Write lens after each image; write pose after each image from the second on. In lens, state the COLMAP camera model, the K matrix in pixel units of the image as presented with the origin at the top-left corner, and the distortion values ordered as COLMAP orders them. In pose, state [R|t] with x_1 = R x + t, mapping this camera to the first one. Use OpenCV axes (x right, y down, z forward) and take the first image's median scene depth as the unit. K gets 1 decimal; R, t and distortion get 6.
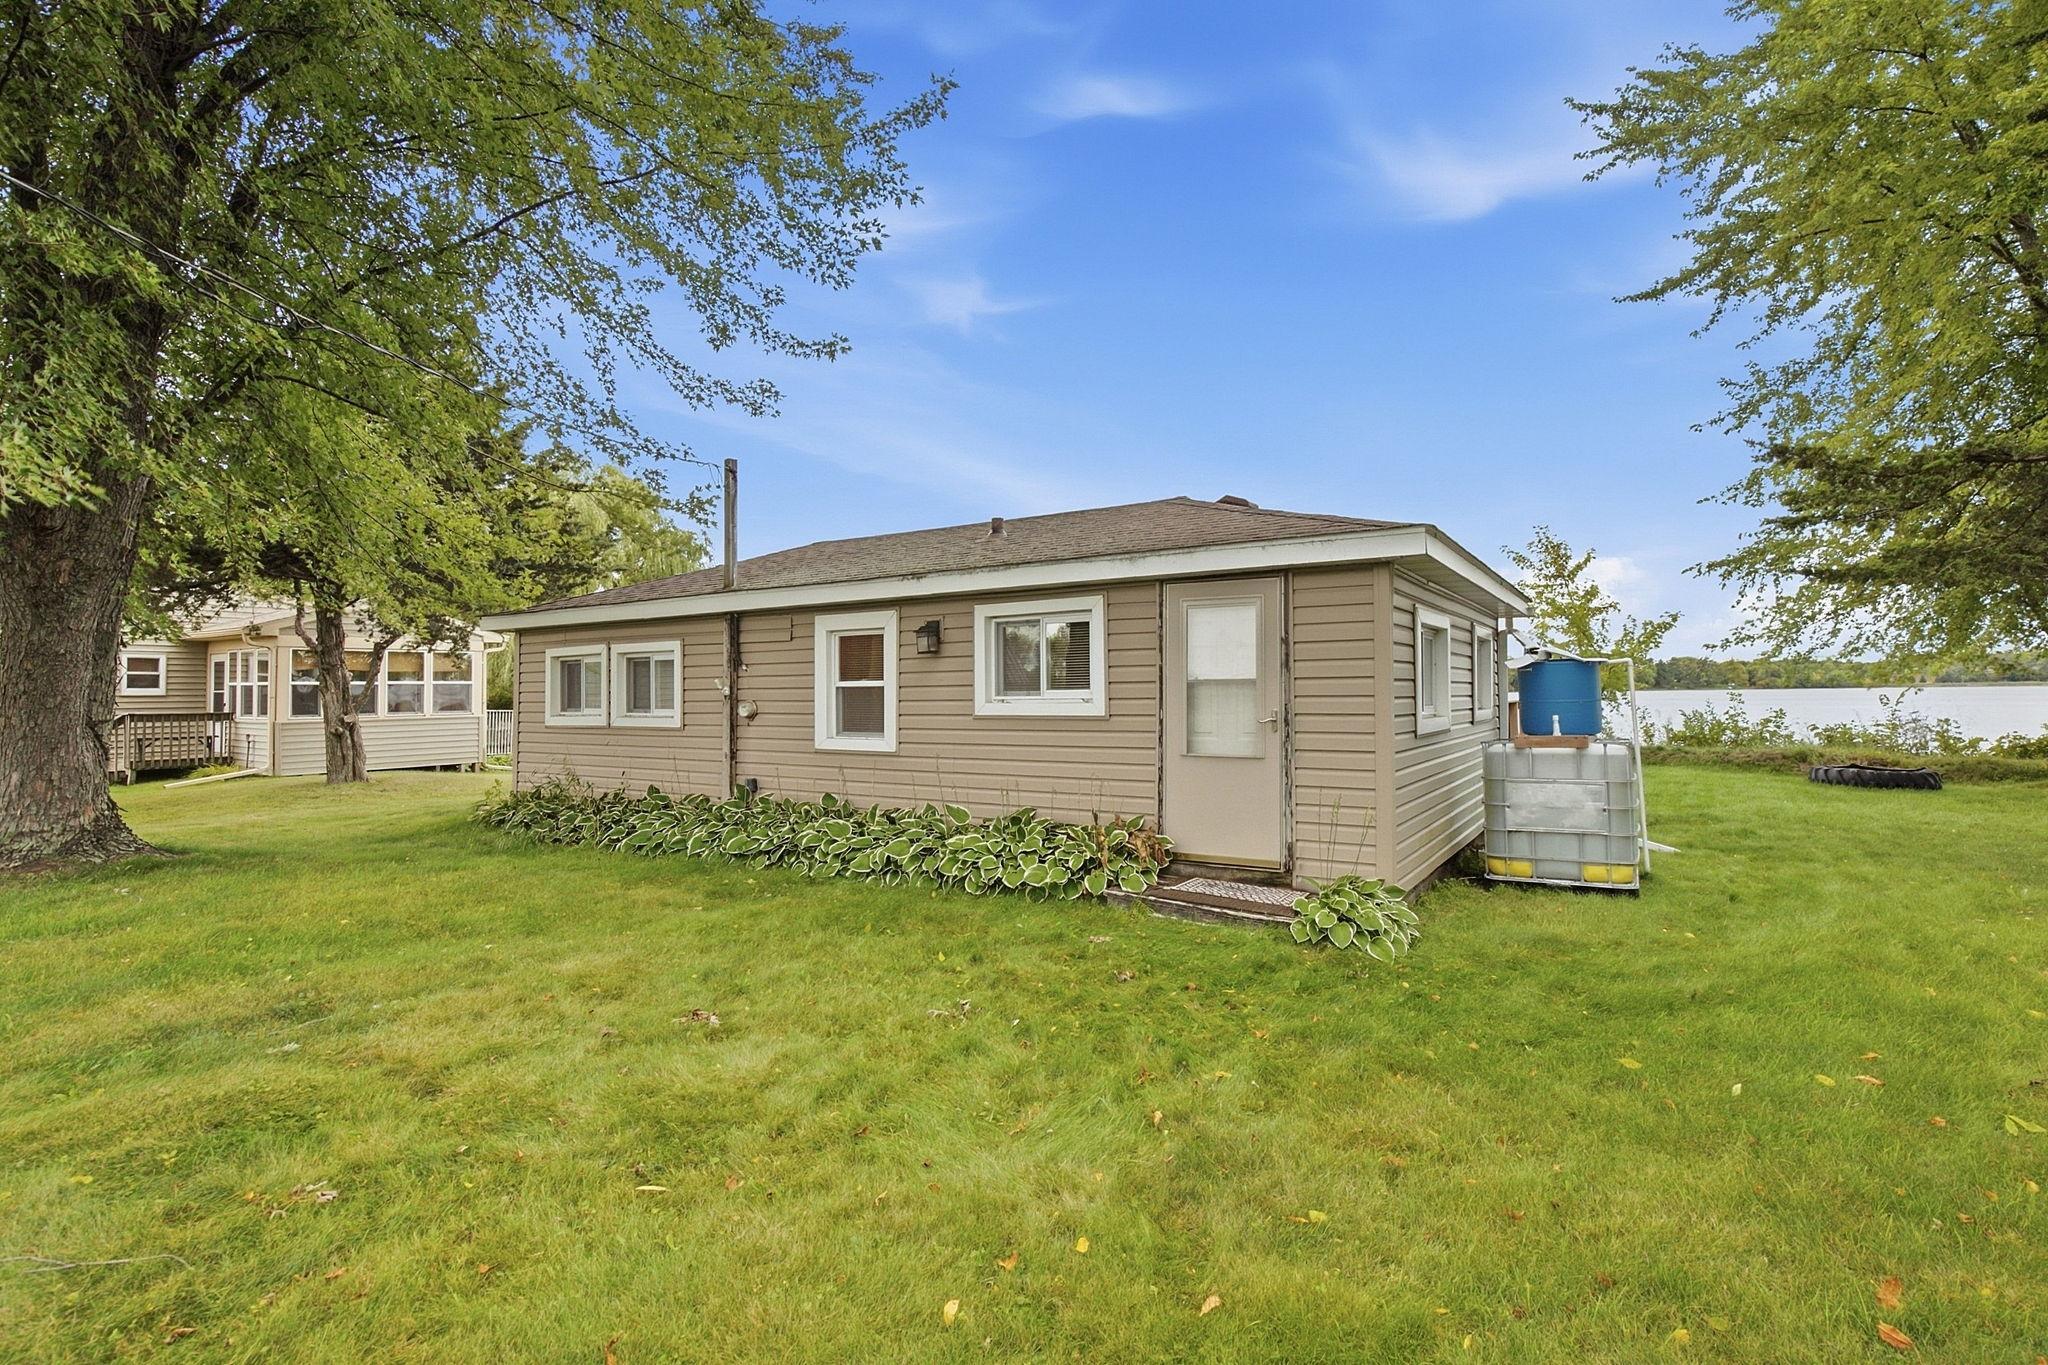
lens RADIAL K [[986.6, 0, 1024.0], [0, 986.6, 682.5], [0, 0, 1]] dist [-0.001856, 0.000302]
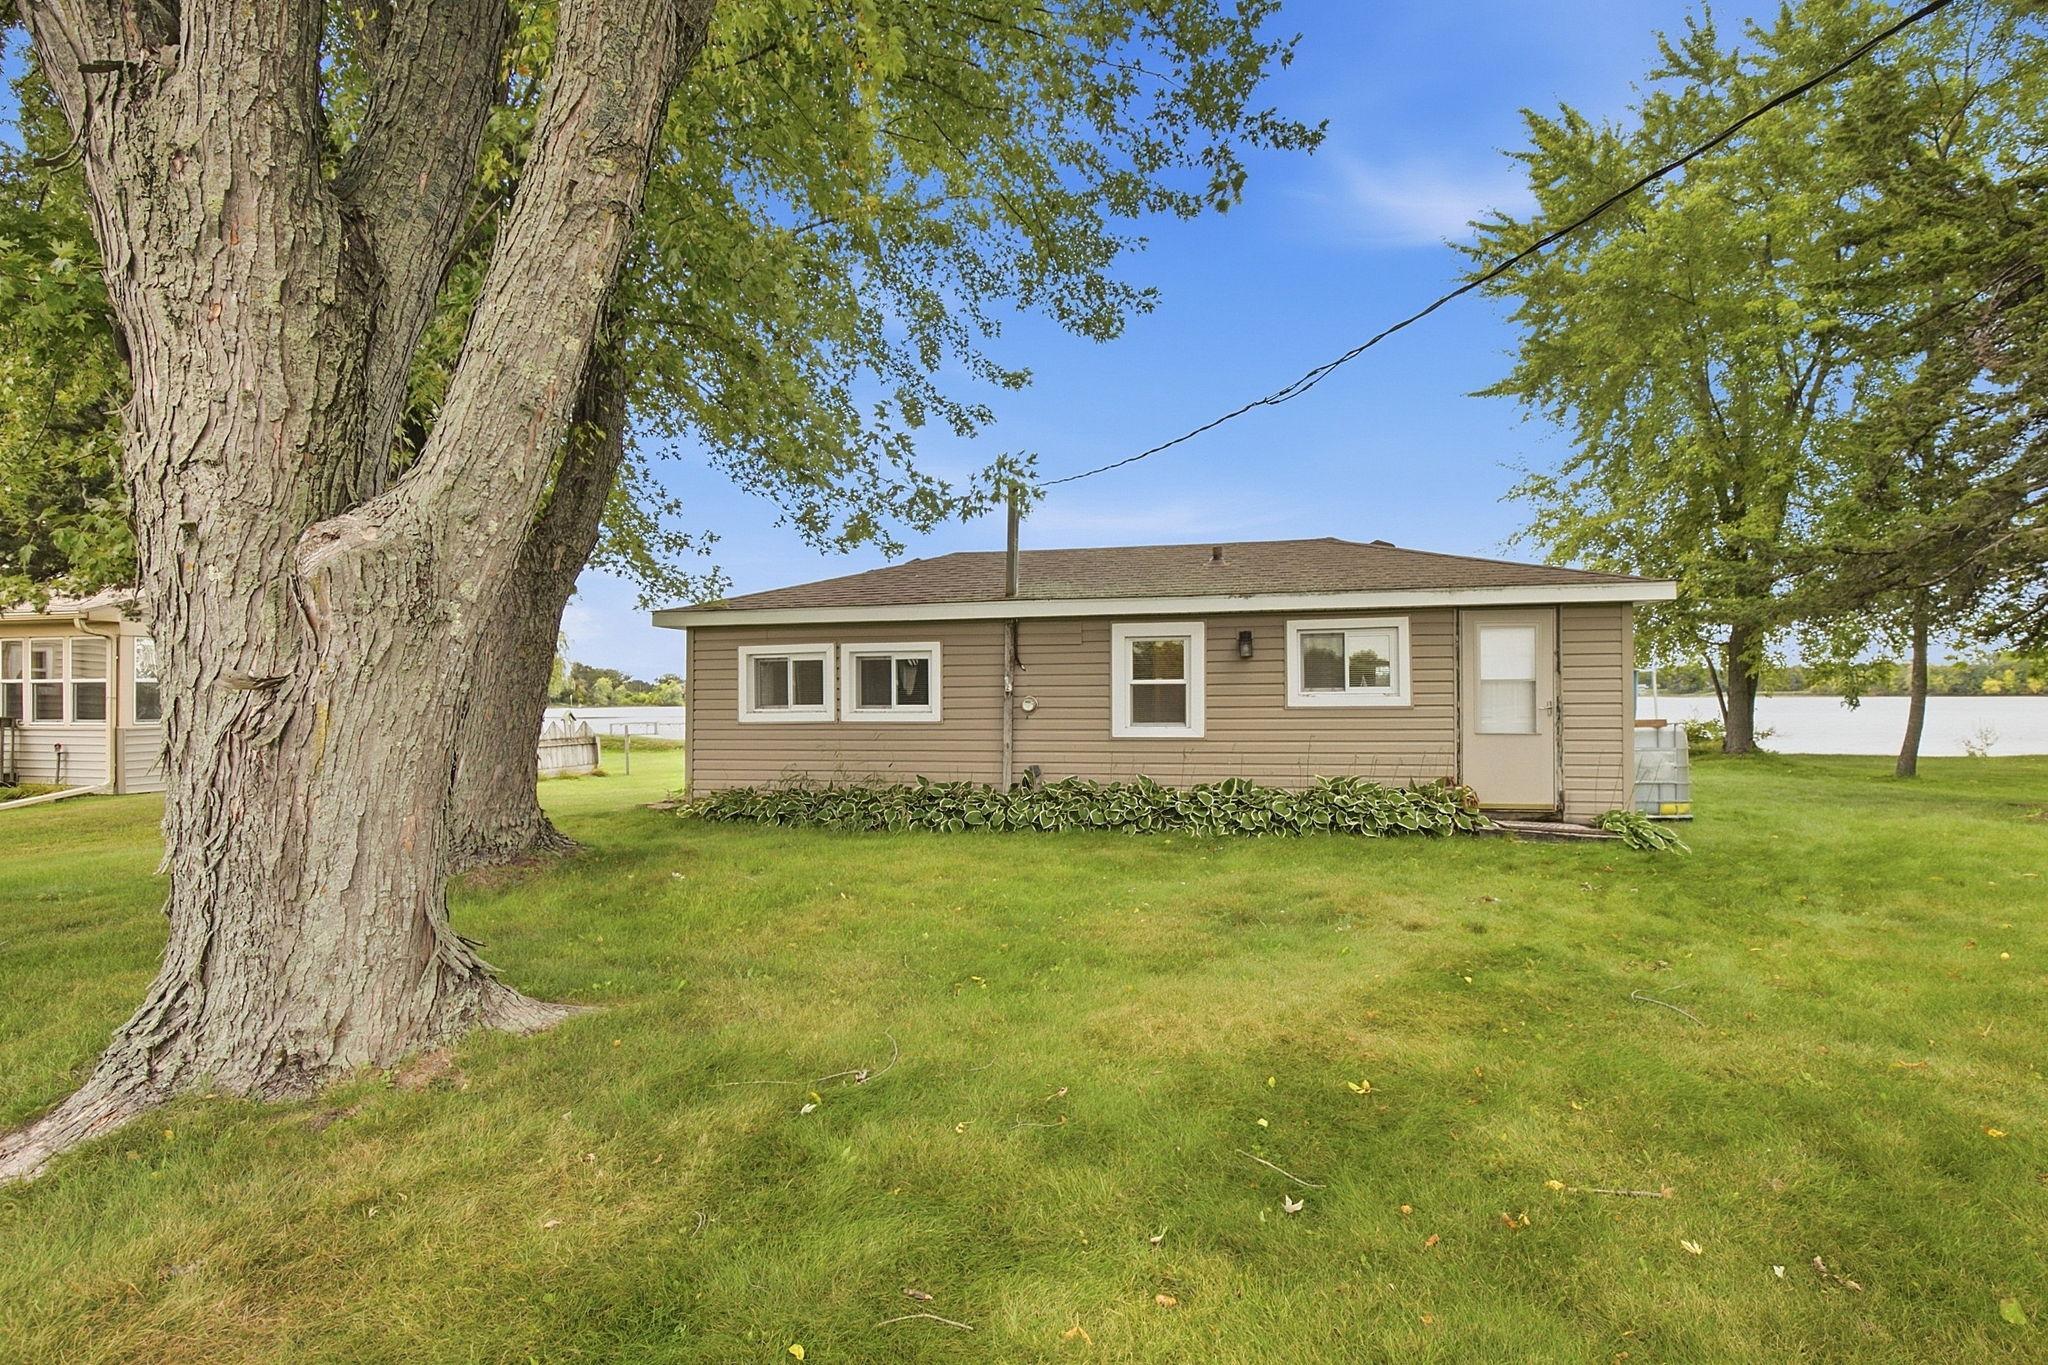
lens RADIAL K [[986.6, 0, 1024.0], [0, 986.6, 682.5], [0, 0, 1]] dist [-0.001856, 0.000302]
pose [[0.934972, 0.008736, 0.354615, -0.762828], [-0.005196, 0.999927, -0.010935, 0.016375], [-0.354684, 0.008381, 0.934949, -0.065365]]
